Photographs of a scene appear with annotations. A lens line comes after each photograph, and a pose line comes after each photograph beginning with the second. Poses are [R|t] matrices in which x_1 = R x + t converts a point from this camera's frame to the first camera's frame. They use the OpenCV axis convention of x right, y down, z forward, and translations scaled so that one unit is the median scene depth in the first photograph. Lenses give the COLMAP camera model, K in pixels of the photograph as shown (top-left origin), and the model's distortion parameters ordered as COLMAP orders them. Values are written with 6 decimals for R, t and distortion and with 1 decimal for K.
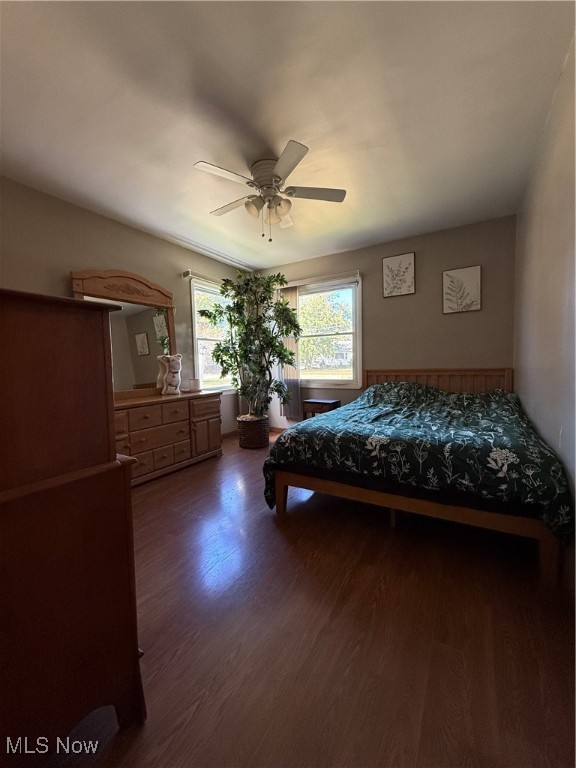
lens RADIAL K [[305.9, 0, 285.4], [0, 305.9, 382.9], [0, 0, 1]] dist [-0.001792, 0.000186]
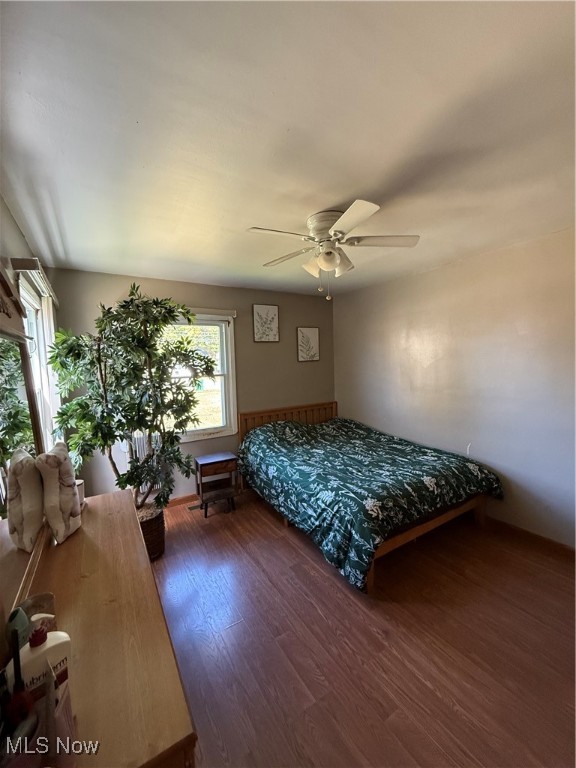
lens RADIAL K [[305.9, 0, 284.3], [0, 305.9, 384.5], [0, 0, 1]] dist [-0.001792, 0.000186]
pose [[0.448271, -0.061629, 0.891771, -0.566931], [0.080744, 0.996334, 0.028267, -0.159570], [-0.890244, 0.059334, 0.451604, 0.463186]]
